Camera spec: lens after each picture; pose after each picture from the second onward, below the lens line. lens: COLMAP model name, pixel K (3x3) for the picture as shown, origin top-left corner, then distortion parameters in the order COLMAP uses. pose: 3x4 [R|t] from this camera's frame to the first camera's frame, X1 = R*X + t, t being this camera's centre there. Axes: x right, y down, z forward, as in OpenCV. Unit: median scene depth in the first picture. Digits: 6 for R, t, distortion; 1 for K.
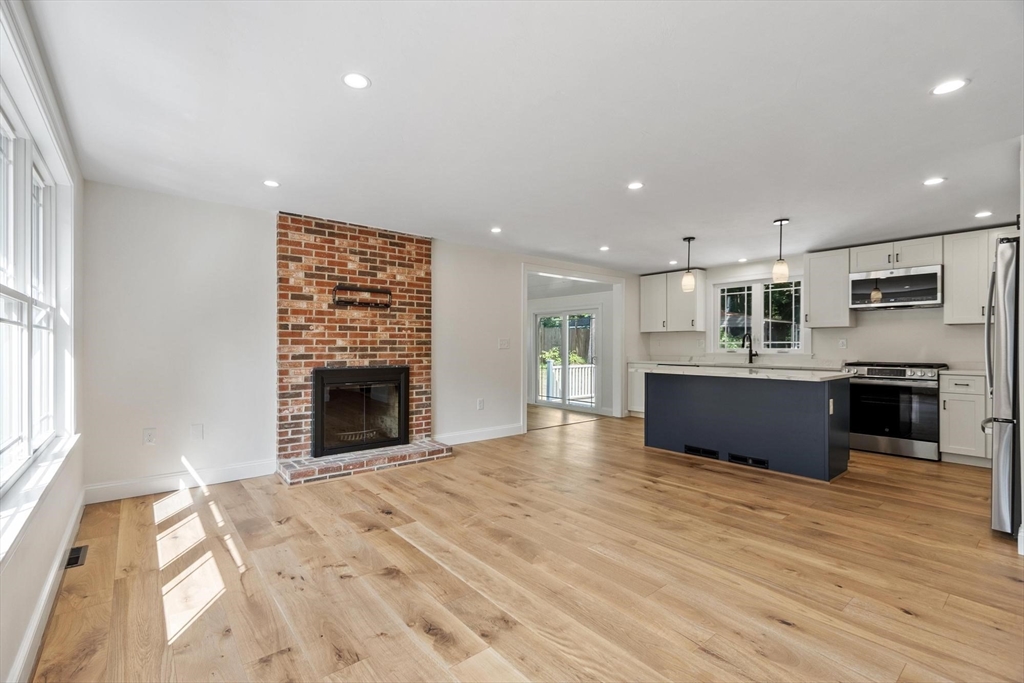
lens RADIAL K [[449.8, 0, 487.8], [0, 449.8, 346.0], [0, 0, 1]] dist [0.002300, 0.000198]
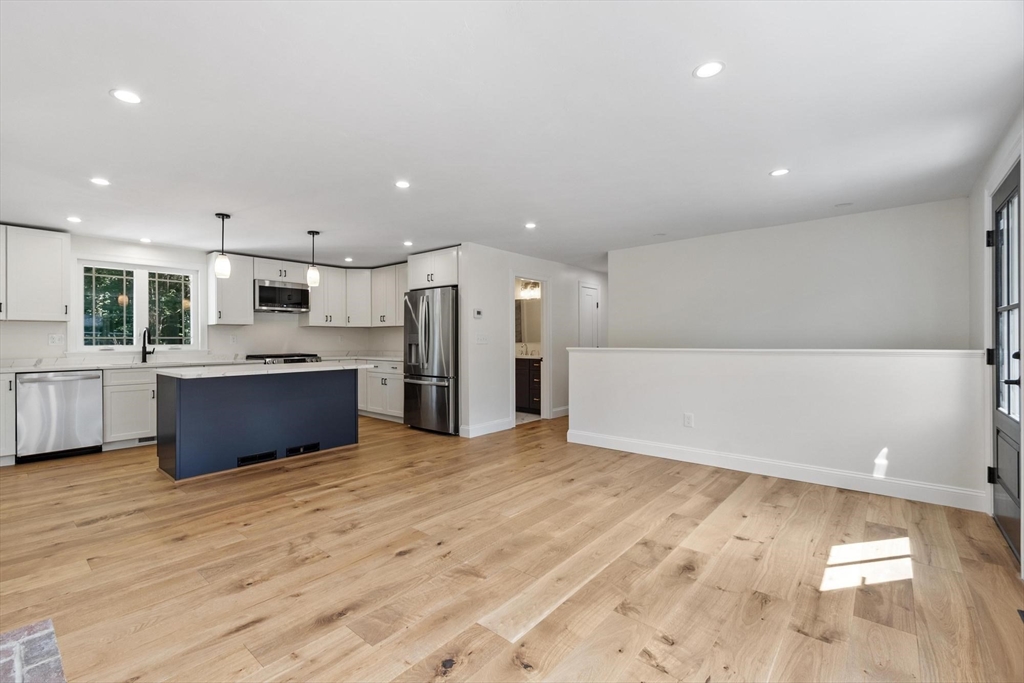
lens RADIAL K [[449.4, 0, 483.4], [0, 449.4, 336.9], [0, 0, 1]] dist [0.003498, 0.000444]
pose [[-0.173976, 0.005286, 0.984736, -0.537947], [0.006044, 0.999972, -0.004300, -0.003836], [-0.984731, 0.005203, -0.174003, 0.757923]]
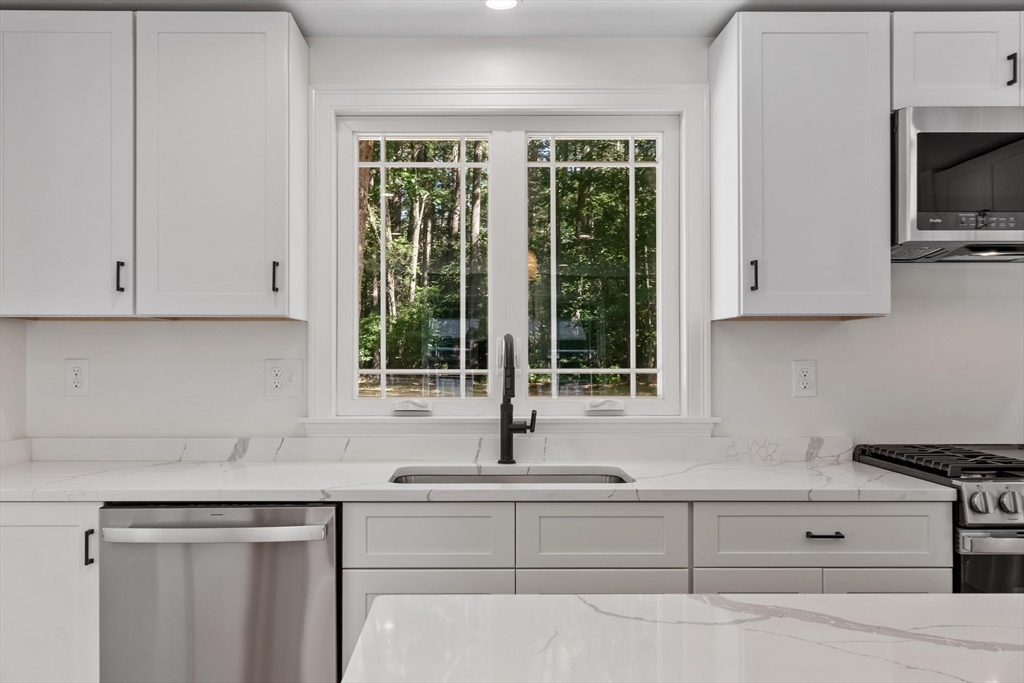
lens RADIAL K [[861.9, 0, 479.2], [0, 861.9, 356.0], [0, 0, 1]] dist [0.003795, 0.004736]
pose [[0.613703, -0.000762, 0.789536, 0.324431], [0.002402, 0.999997, -0.000903, -0.024317], [-0.789533, 0.002451, 0.613703, 1.080076]]
